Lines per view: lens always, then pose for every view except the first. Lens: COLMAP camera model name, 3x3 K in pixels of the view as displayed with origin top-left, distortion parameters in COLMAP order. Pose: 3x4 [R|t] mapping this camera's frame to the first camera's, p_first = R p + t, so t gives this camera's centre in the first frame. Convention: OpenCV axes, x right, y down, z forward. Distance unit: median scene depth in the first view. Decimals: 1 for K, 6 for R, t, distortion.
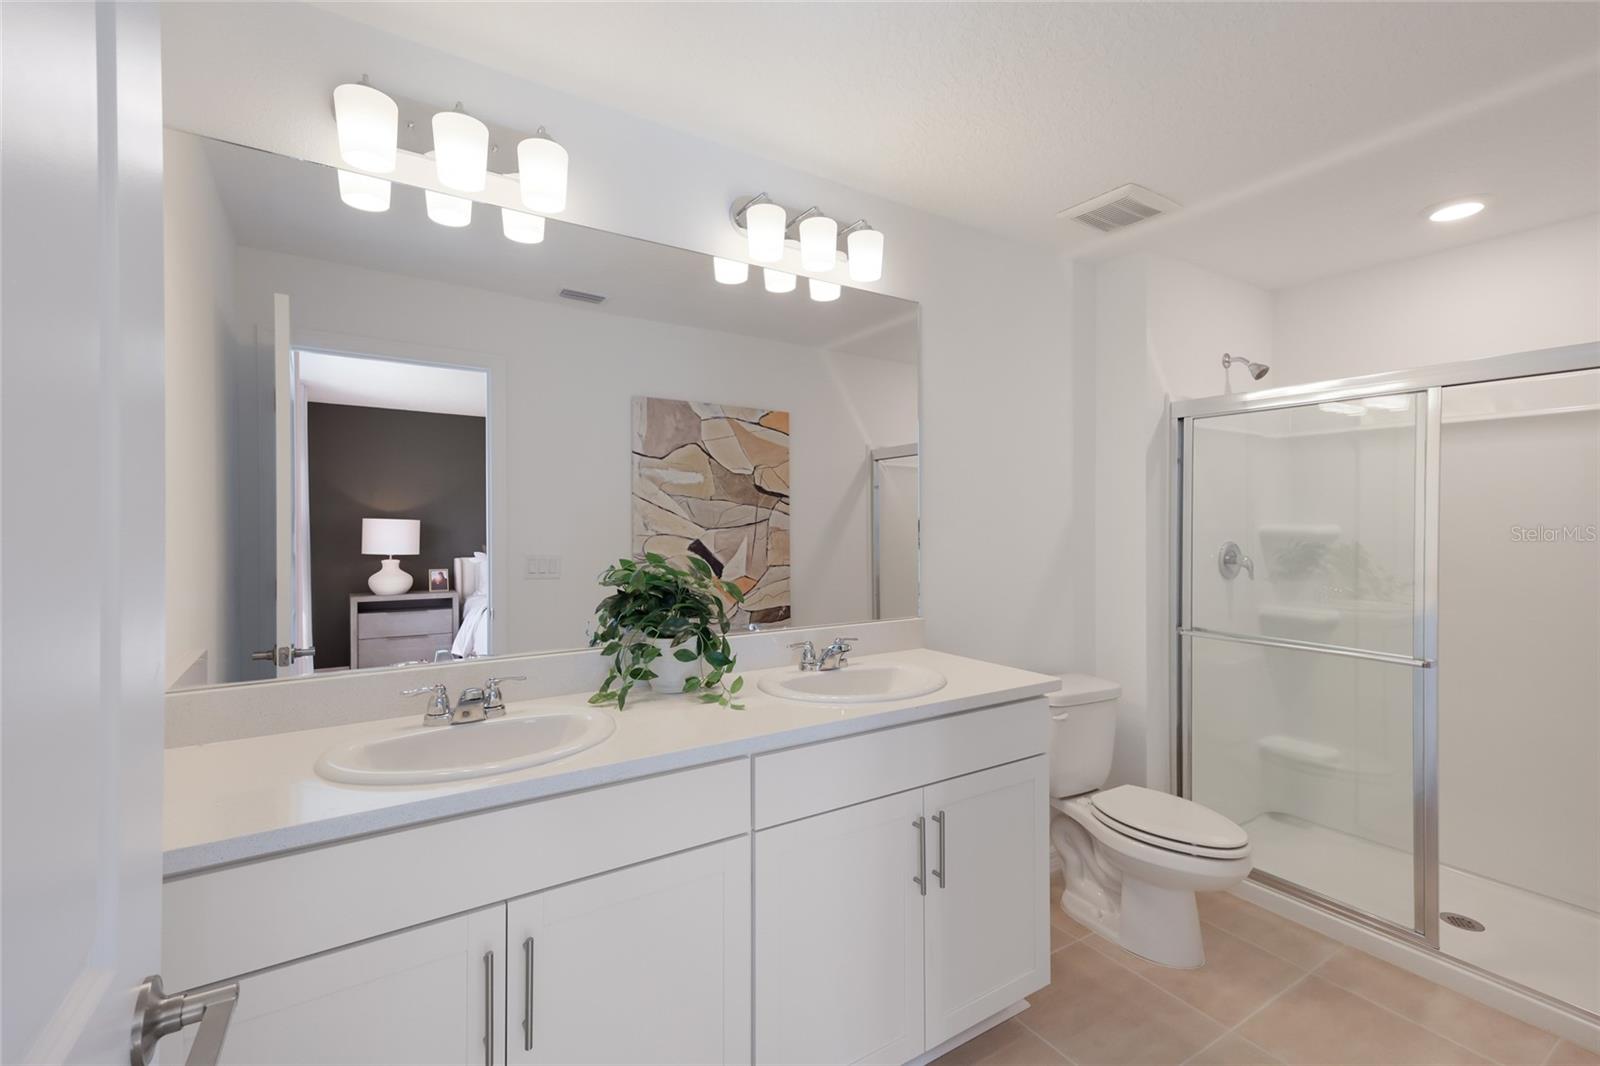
lens RADIAL K [[696.8, 0, 799.2], [0, 696.8, 528.2], [0, 0, 1]] dist [0.011705, 0.000594]
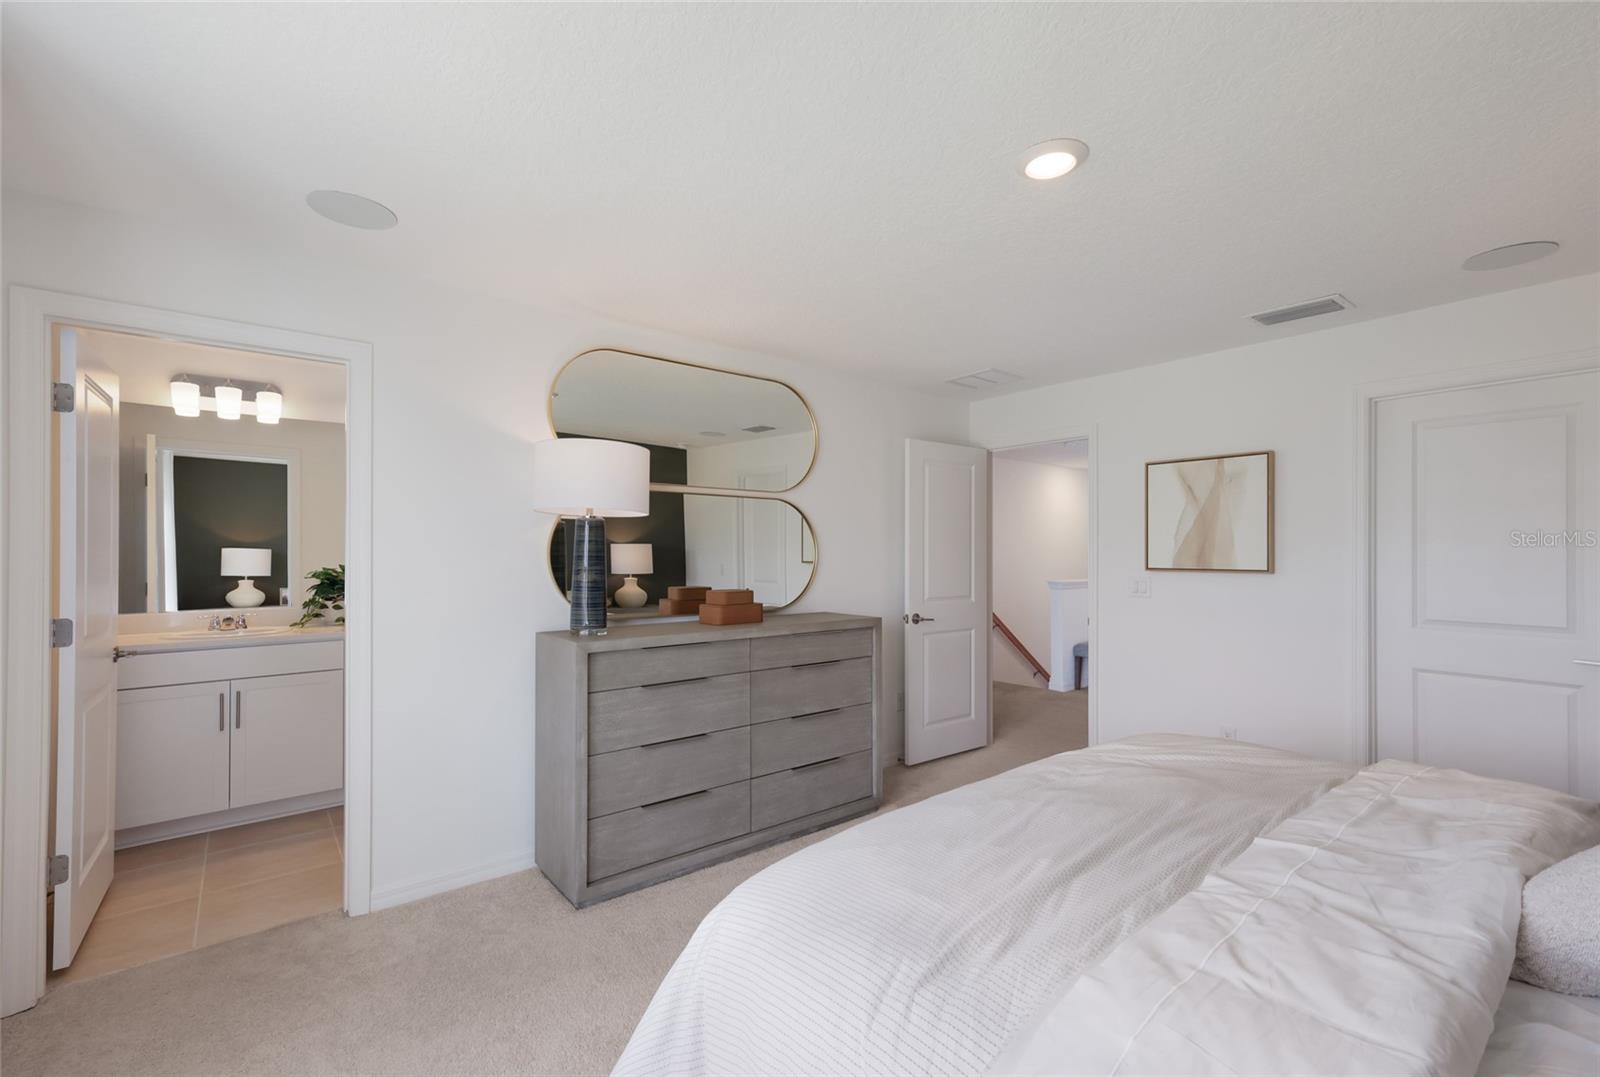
lens RADIAL K [[686.2, 0, 801.1], [0, 686.2, 547.9], [0, 0, 1]] dist [0.000581, 0.000065]
pose [[0.993039, -0.003601, 0.117731, 0.299119], [0.004780, 0.999941, -0.009733, 0.003971], [-0.117689, 0.010228, 0.992998, -0.395587]]
